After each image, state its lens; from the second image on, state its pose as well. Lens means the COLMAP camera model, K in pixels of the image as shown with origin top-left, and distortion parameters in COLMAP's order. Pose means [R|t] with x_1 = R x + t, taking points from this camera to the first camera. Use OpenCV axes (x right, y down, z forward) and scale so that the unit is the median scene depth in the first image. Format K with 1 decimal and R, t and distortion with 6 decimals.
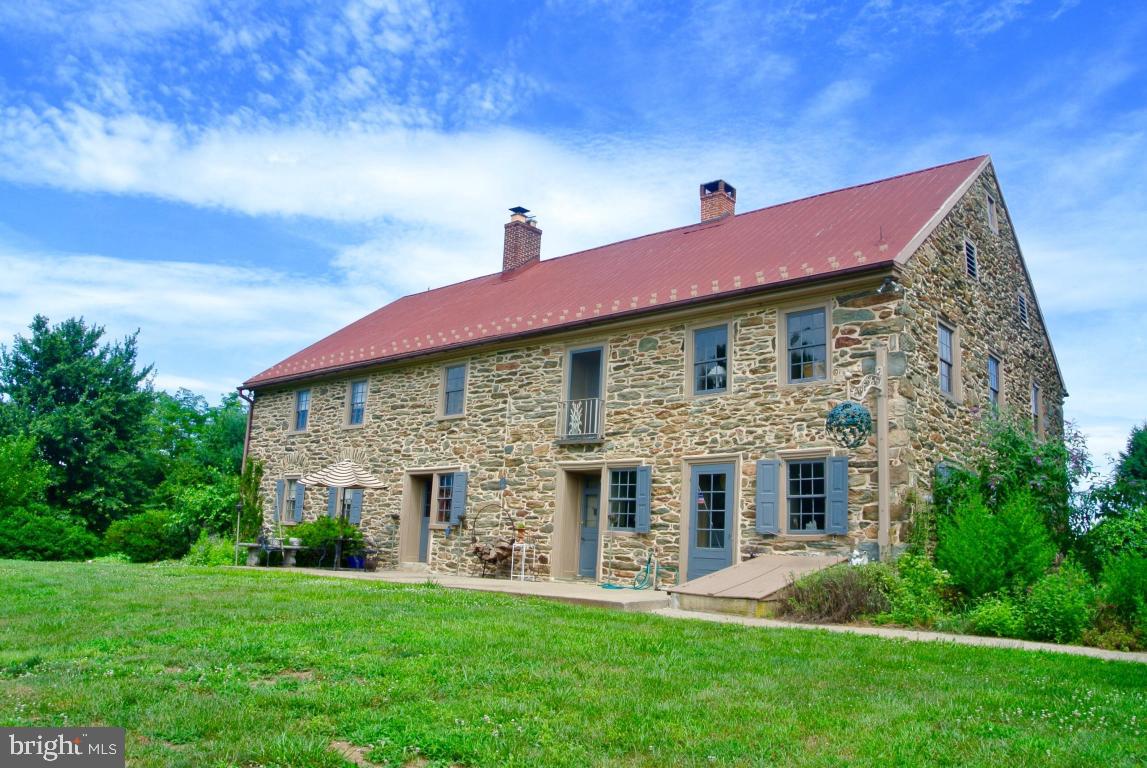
lens RADIAL K [[861.1, 0, 568.9], [0, 861.1, 331.3], [0, 0, 1]] dist [-0.072772, 0.045096]
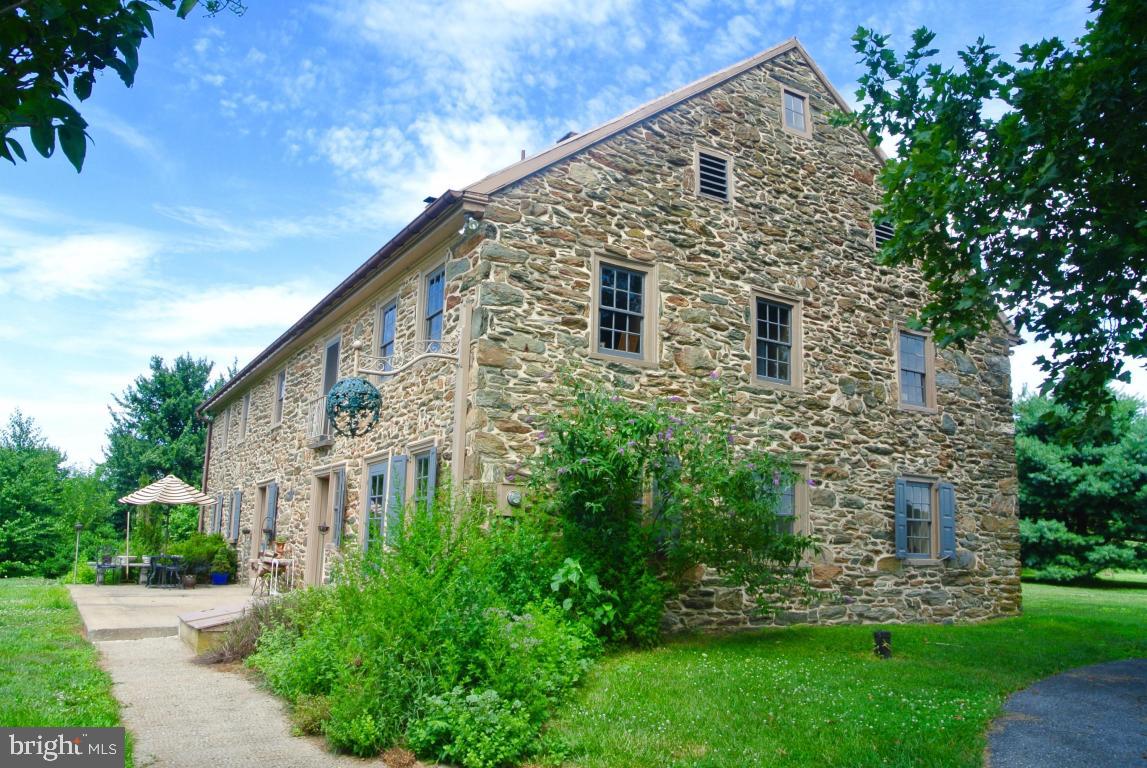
lens RADIAL K [[861.1, 0, 568.9], [0, 861.1, 331.3], [0, 0, 1]] dist [-0.072772, 0.045096]
pose [[0.954199, -0.097189, -0.282947, 0.559629], [0.096094, 0.995213, -0.017780, 0.055229], [0.283320, -0.010223, 0.958971, 0.232405]]
